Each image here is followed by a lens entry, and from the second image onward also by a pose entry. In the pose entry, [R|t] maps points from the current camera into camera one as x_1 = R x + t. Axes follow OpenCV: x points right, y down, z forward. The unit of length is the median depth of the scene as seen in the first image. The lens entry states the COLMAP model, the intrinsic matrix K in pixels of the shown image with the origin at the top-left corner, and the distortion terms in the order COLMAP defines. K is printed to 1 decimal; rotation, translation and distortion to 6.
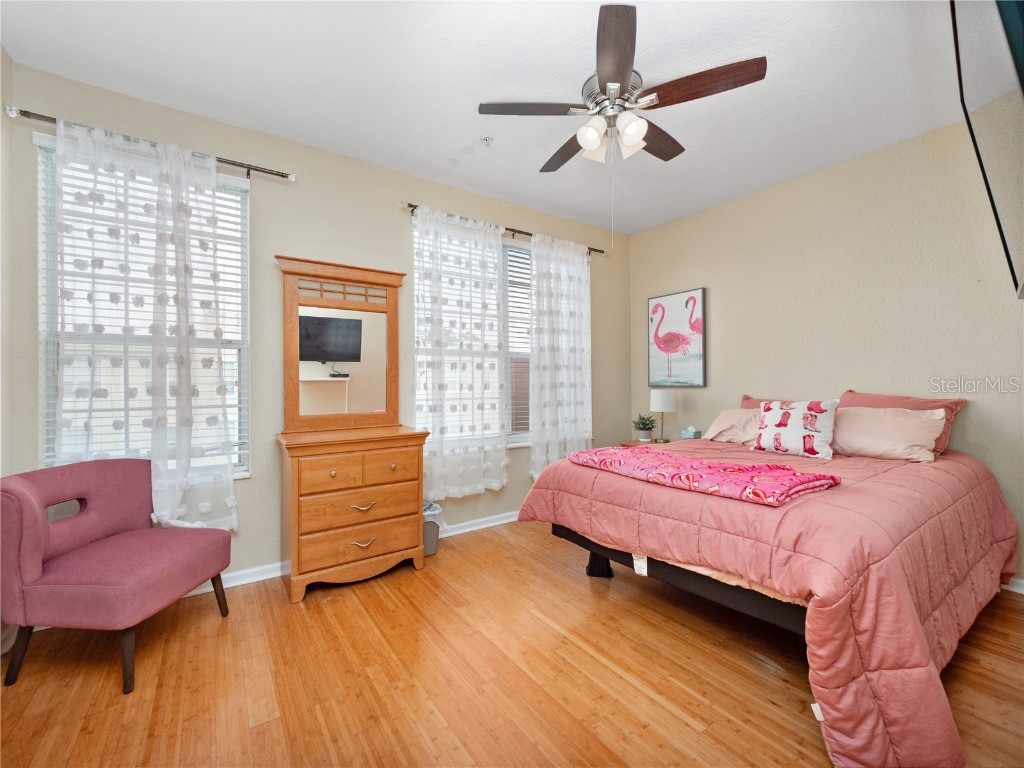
lens RADIAL K [[435.4, 0, 504.5], [0, 435.4, 382.0], [0, 0, 1]] dist [-0.000543, -0.005056]
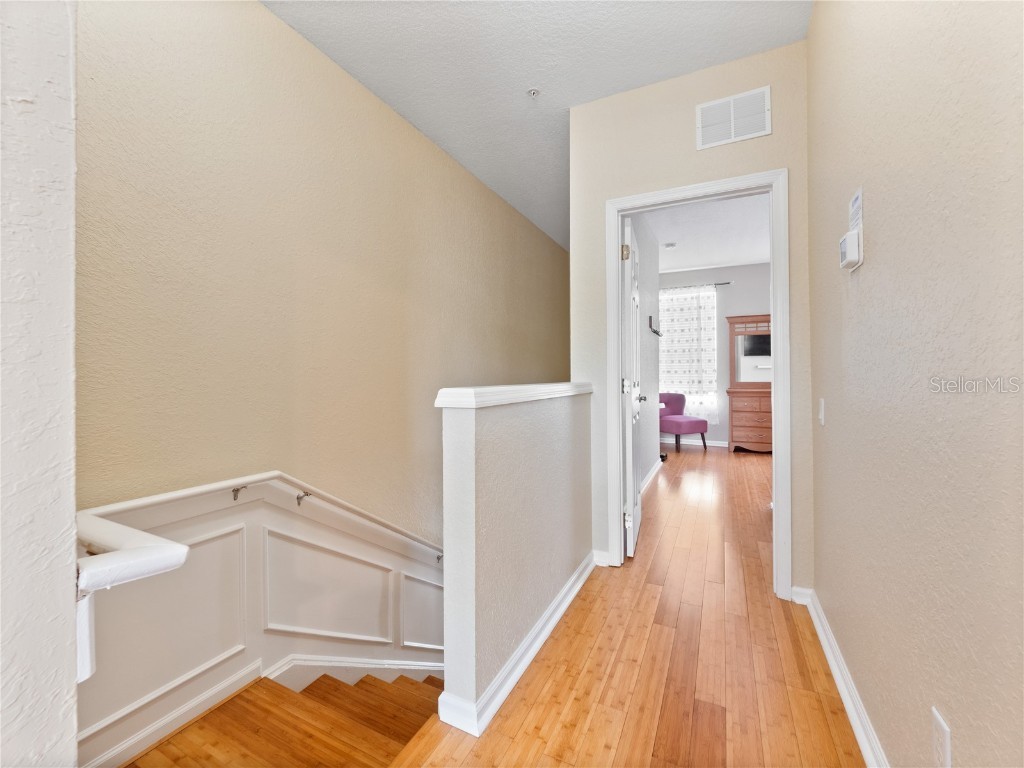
lens RADIAL K [[435.4, 0, 504.5], [0, 435.4, 382.0], [0, 0, 1]] dist [-0.000543, -0.005056]
pose [[0.483175, 0.014553, -0.875403, 1.024603], [-0.003161, 0.999884, 0.014878, 0.046480], [0.875518, -0.004421, 0.483165, -1.294778]]
